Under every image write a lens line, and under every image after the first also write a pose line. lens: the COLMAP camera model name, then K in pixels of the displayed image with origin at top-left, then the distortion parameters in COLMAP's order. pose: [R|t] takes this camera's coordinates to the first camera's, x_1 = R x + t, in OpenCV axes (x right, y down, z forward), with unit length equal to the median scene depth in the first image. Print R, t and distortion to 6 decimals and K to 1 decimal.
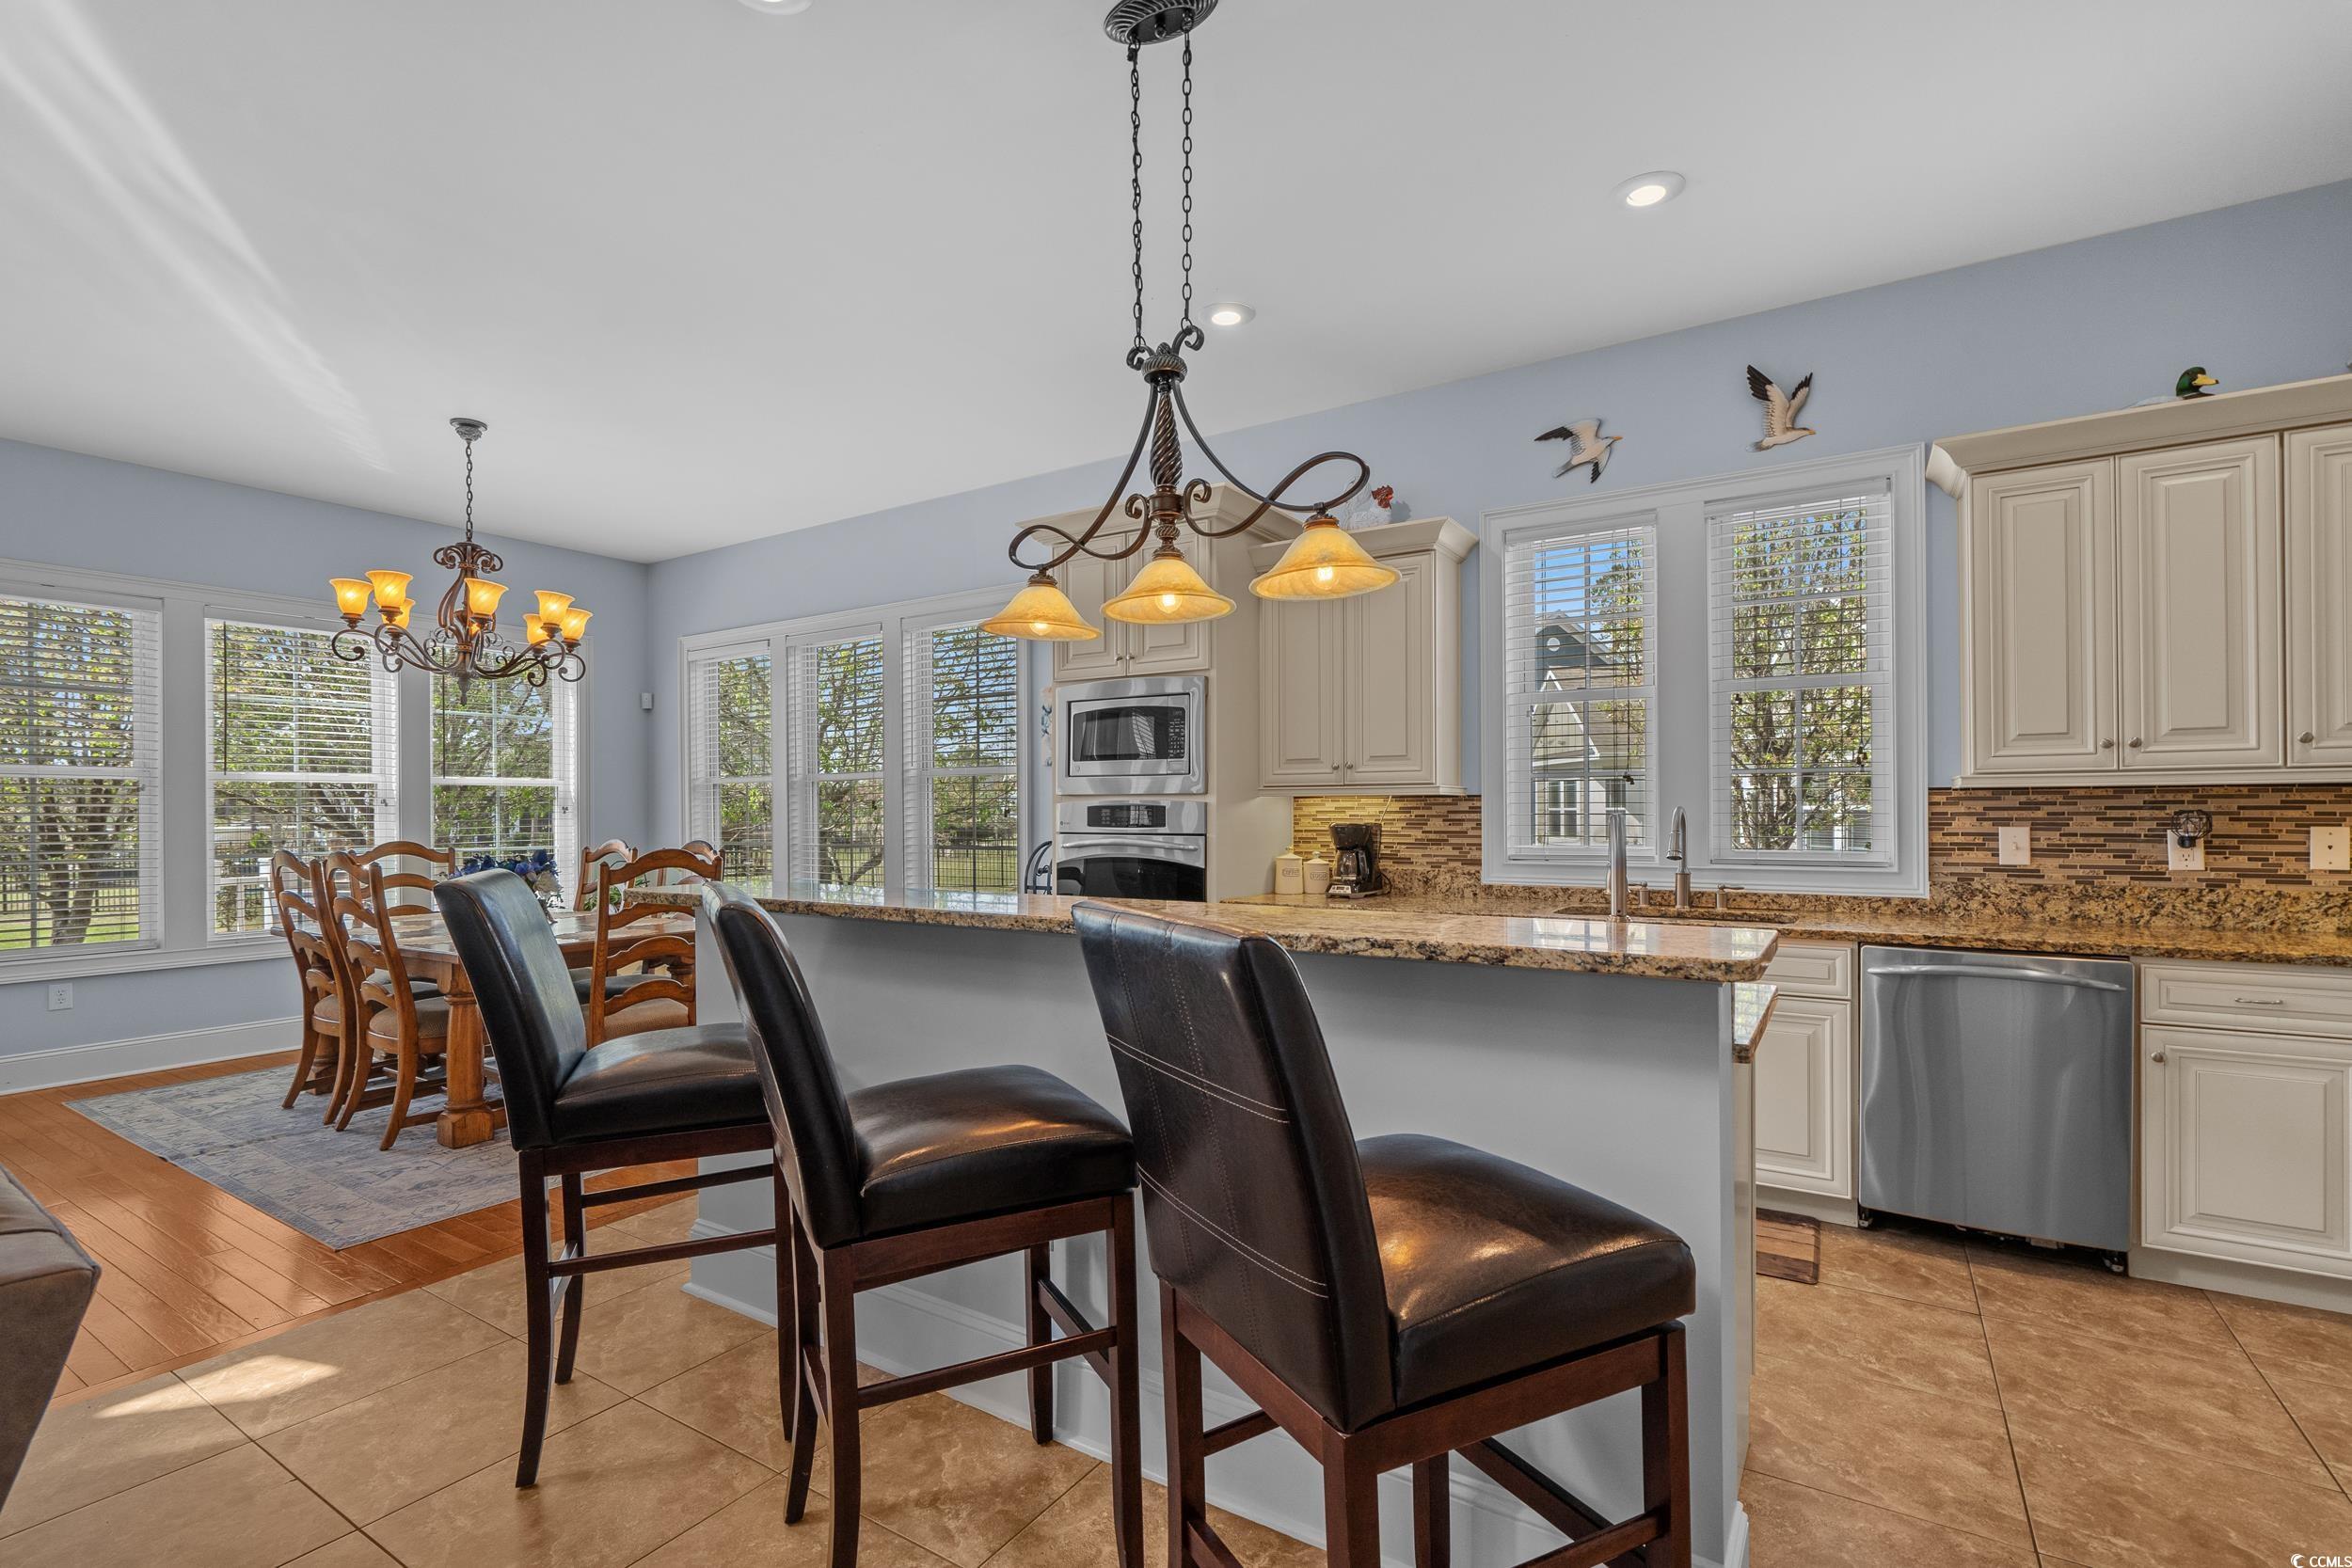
lens RADIAL K [[1063.4, 0, 1166.8], [0, 1063.4, 805.2], [0, 0, 1]] dist [-0.003600, 0.000406]
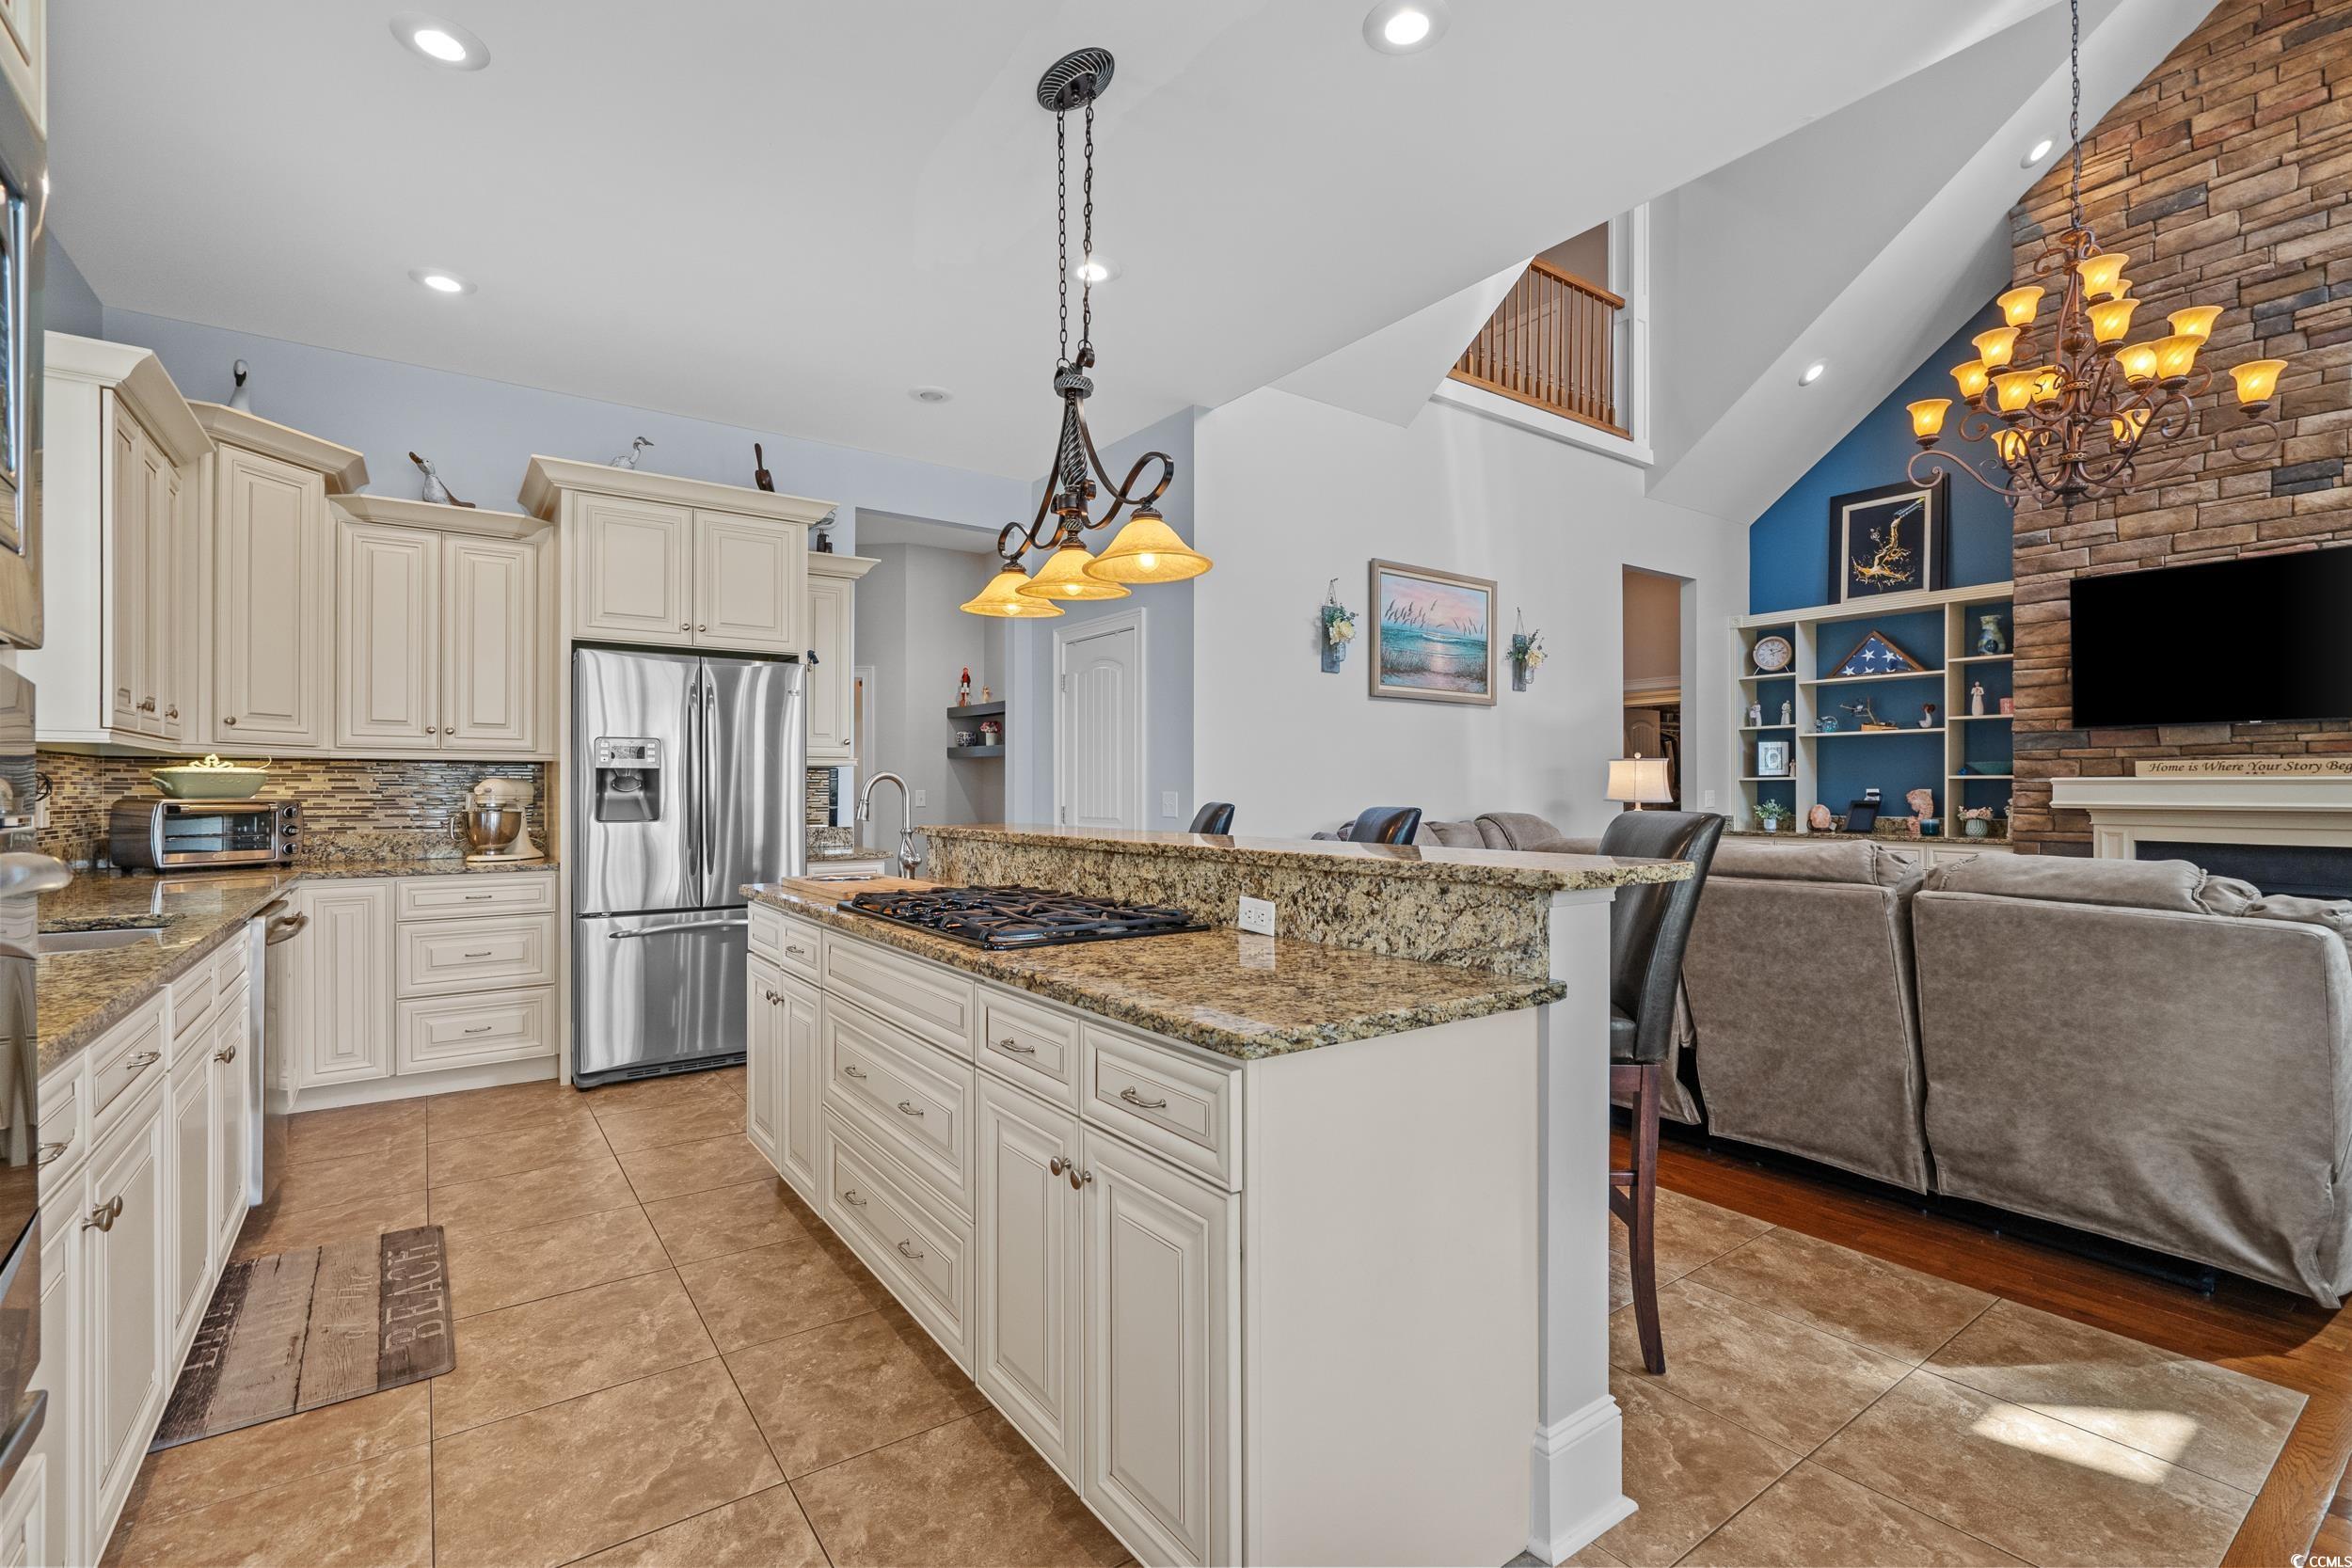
lens RADIAL K [[1063.4, 0, 1175.4], [0, 1063.4, 787.1], [0, 0, 1]] dist [-0.003600, 0.000406]
pose [[-0.930856, 0.008546, 0.365286, -0.368557], [0.006015, 0.999949, -0.008066, 0.028880], [-0.365337, -0.005311, -0.930860, 1.419299]]
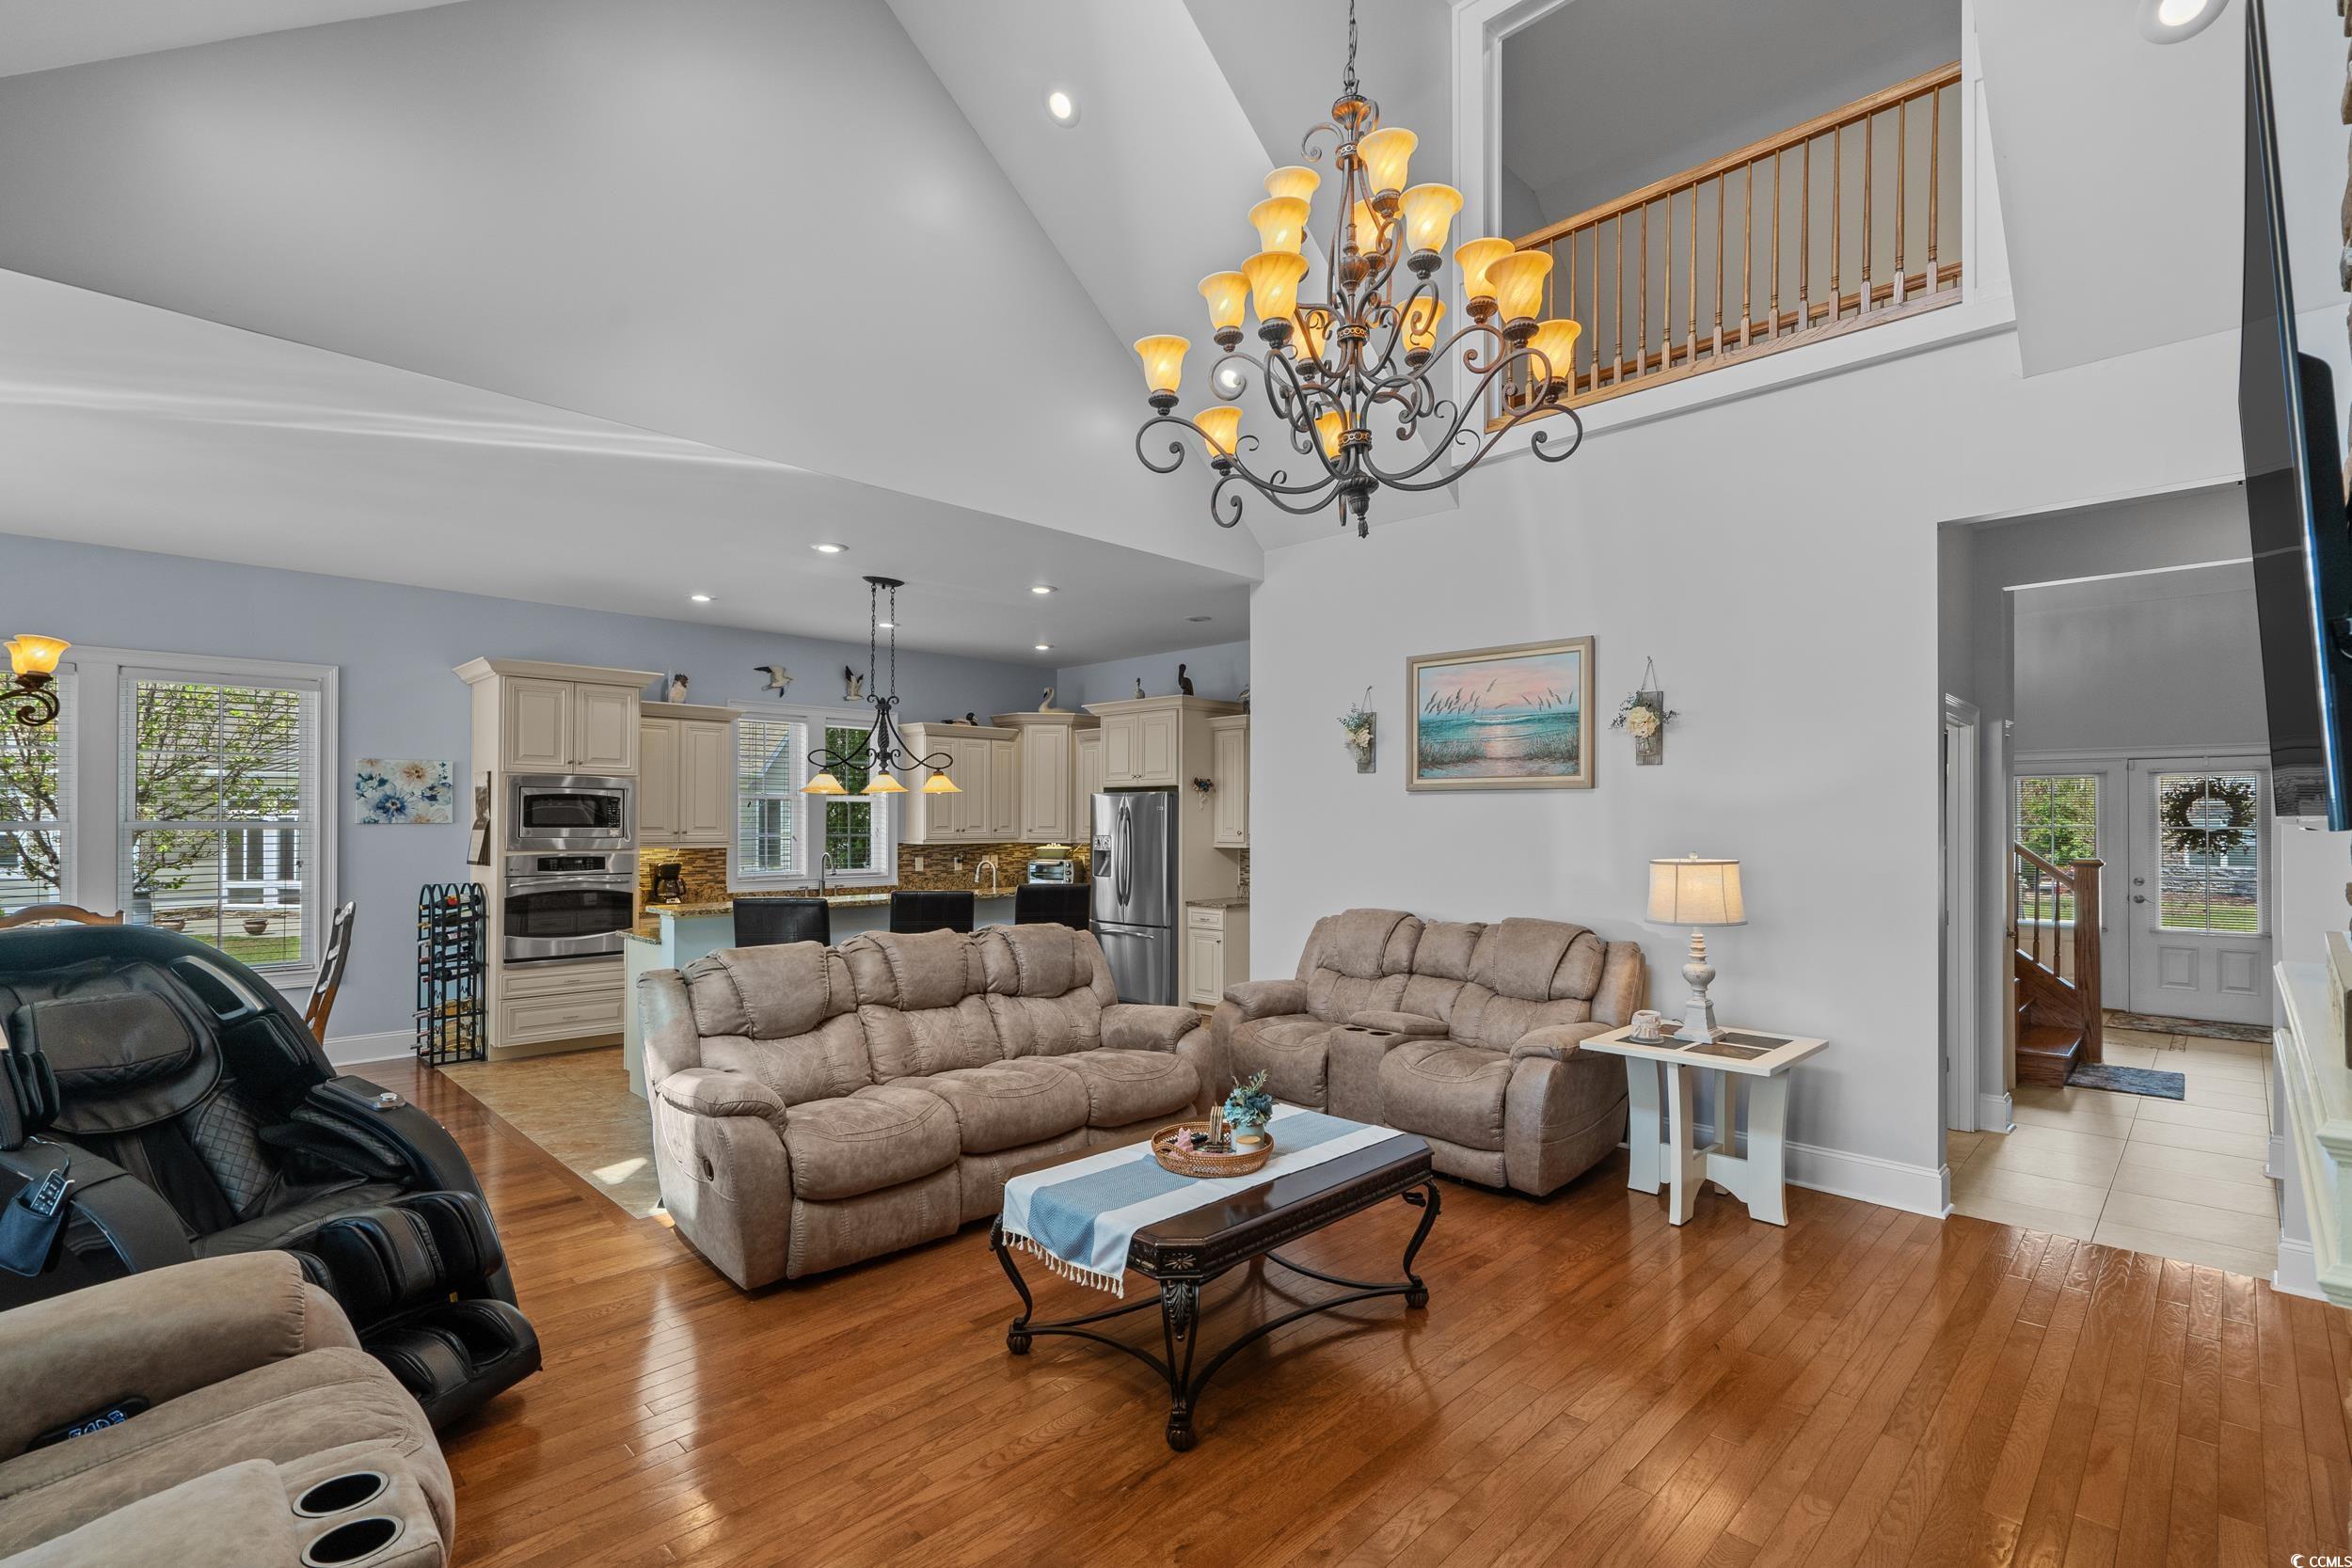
lens RADIAL K [[1063.4, 0, 1187.9], [0, 1063.4, 820.3], [0, 0, 1]] dist [-0.003600, 0.000406]
pose [[0.203276, 0.007349, 0.979094, -1.800675], [-0.007731, 0.999953, -0.005900, -0.066724], [-0.979091, -0.006370, 0.203324, -0.259295]]
